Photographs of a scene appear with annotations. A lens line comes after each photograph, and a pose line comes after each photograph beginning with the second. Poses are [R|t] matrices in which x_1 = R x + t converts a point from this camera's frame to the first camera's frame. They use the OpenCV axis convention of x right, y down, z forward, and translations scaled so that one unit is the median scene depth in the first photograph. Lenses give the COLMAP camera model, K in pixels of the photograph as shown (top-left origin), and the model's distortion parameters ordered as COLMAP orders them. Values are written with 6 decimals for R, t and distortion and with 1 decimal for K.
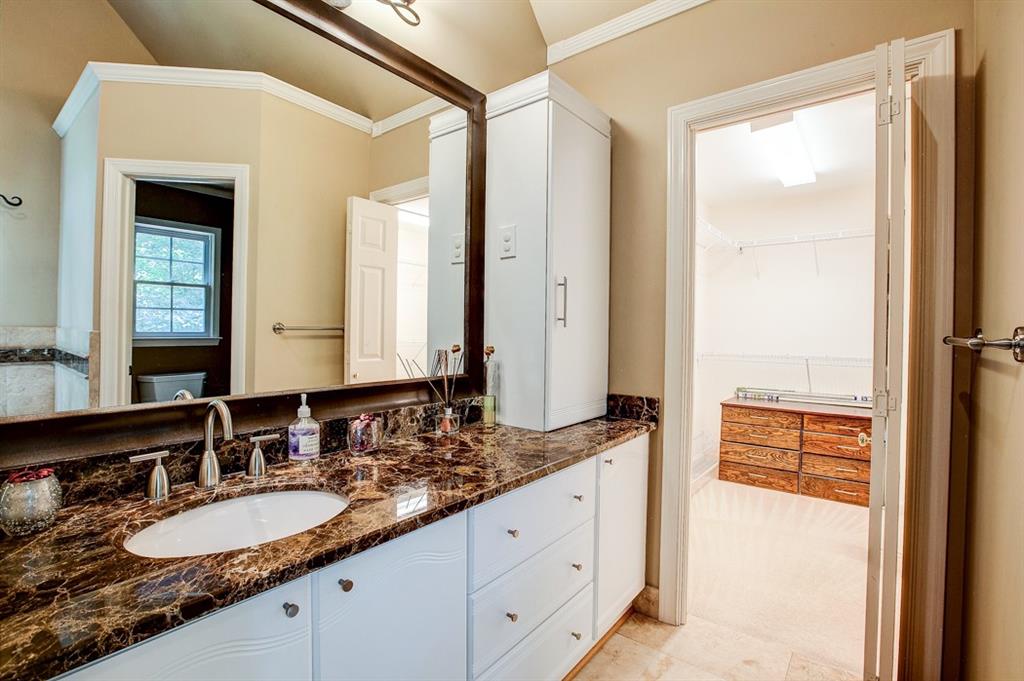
lens RADIAL K [[466.2, 0, 515.4], [0, 466.2, 335.8], [0, 0, 1]] dist [-0.044965, 0.012850]
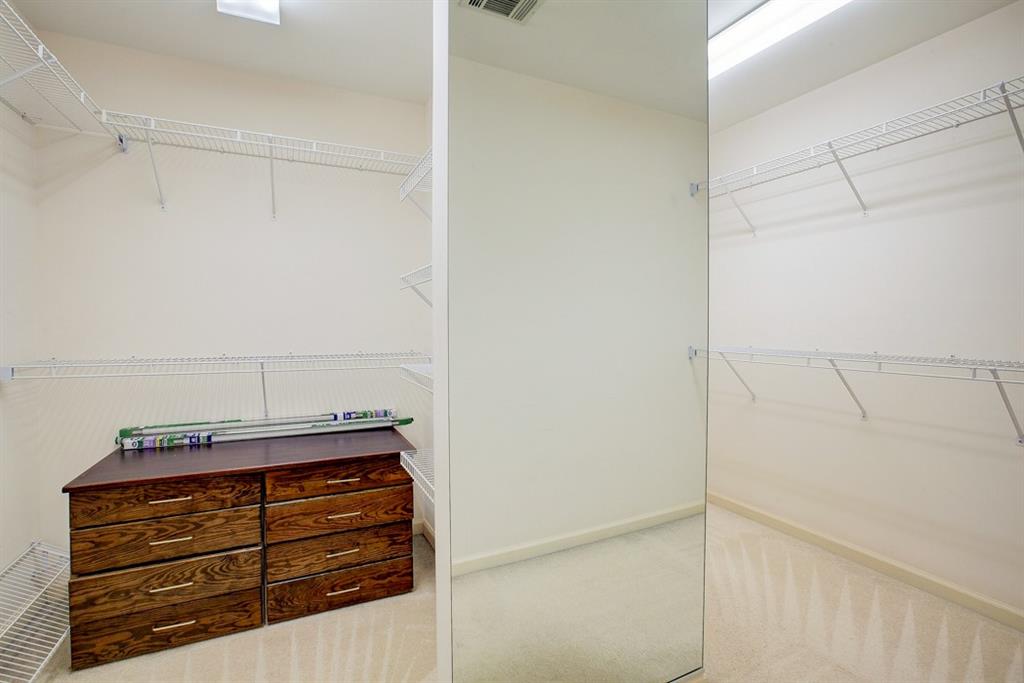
lens RADIAL K [[466.2, 0, 515.4], [0, 466.2, 336.8], [0, 0, 1]] dist [-0.044965, 0.012850]
pose [[0.437091, -0.031975, 0.898849, 0.283421], [0.011185, 0.999484, 0.030116, 0.007028], [-0.899348, -0.003110, 0.437223, 0.504058]]
